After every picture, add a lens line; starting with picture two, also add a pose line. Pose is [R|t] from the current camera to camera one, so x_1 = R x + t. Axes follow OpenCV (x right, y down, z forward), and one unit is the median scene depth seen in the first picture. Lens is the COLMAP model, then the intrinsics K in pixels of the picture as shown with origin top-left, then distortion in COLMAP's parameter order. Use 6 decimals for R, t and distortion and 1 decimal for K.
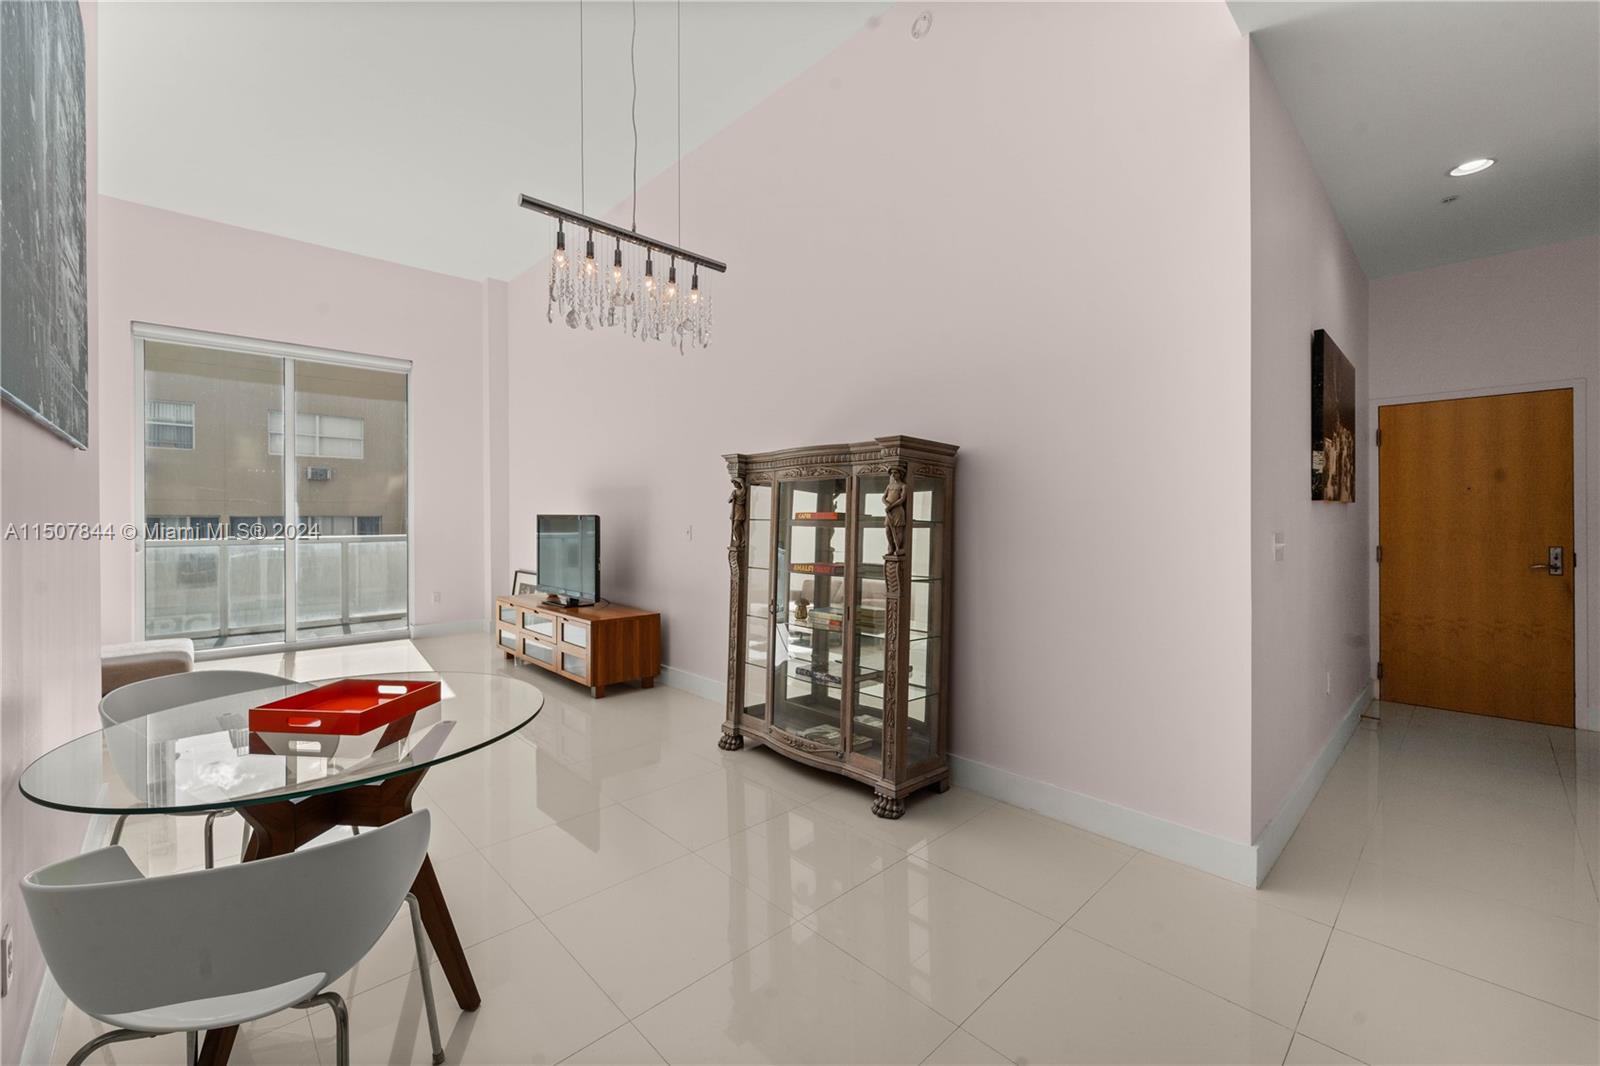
lens RADIAL K [[648.4, 0, 802.9], [0, 648.4, 522.4], [0, 0, 1]] dist [0.000393, -0.000753]
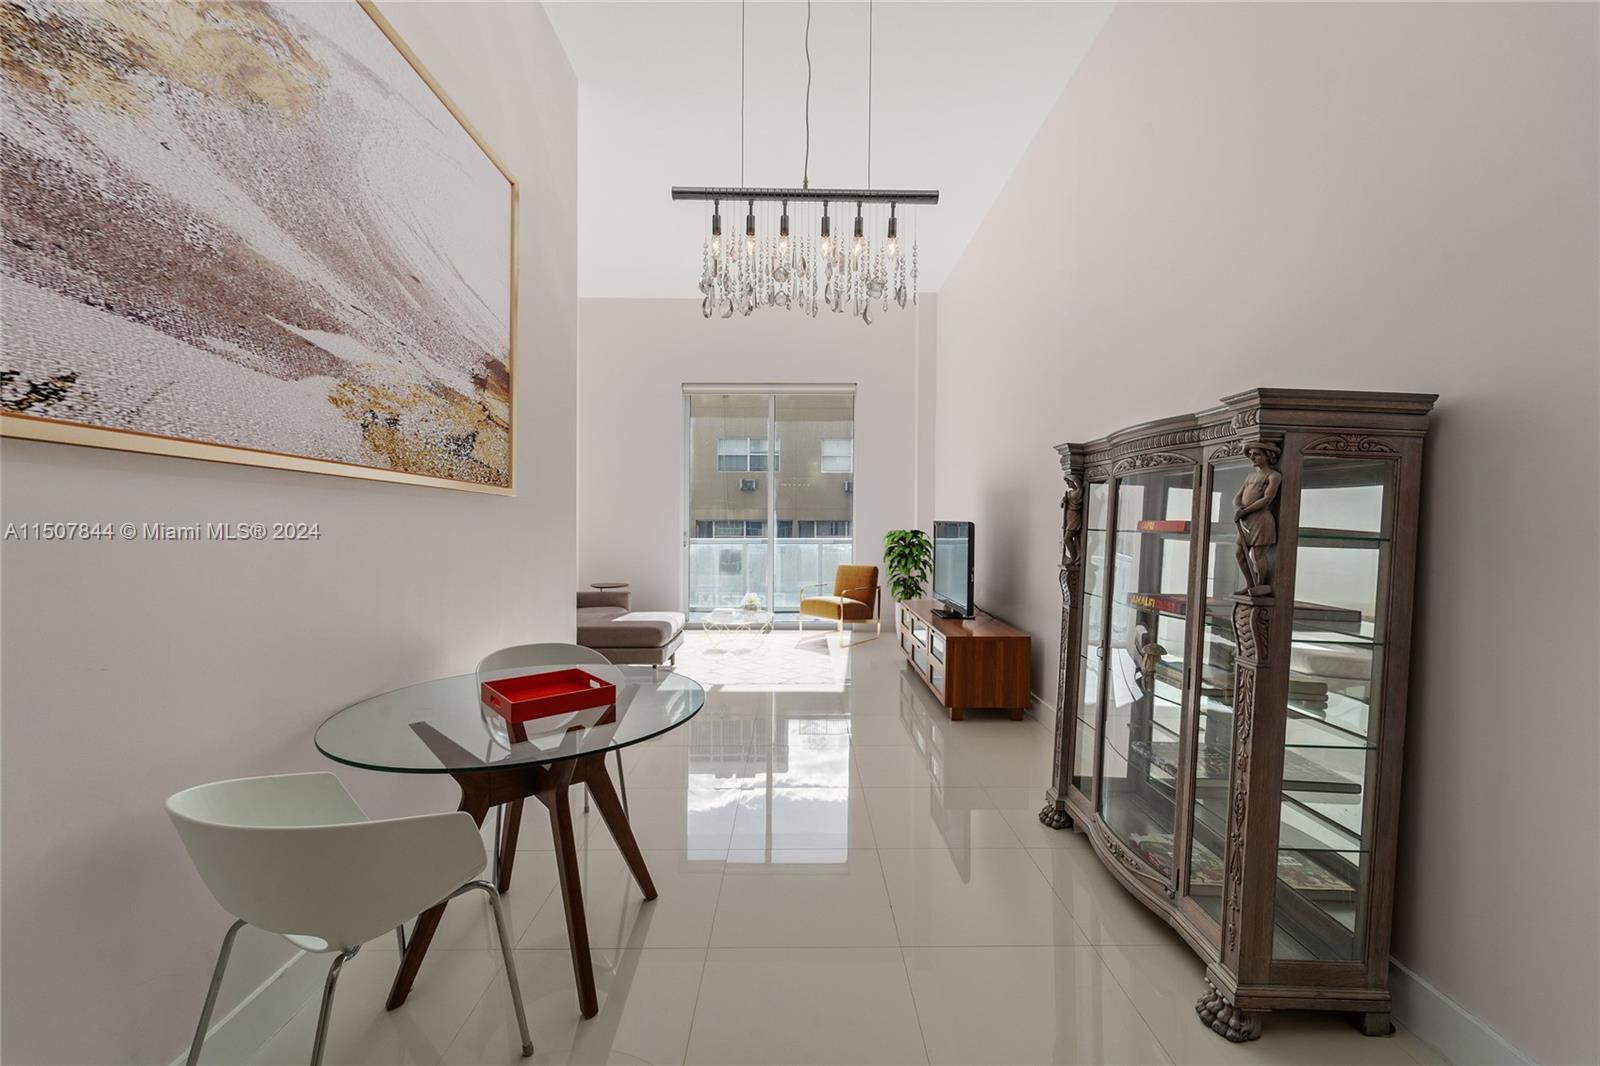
lens RADIAL K [[648.4, 0, 796.8], [0, 648.4, 535.2], [0, 0, 1]] dist [0.000393, -0.000753]
pose [[0.728980, 0.017050, -0.684323, 0.223620], [-0.008792, 0.999840, 0.015546, -0.008161], [0.684479, -0.005316, 0.729013, 0.268635]]
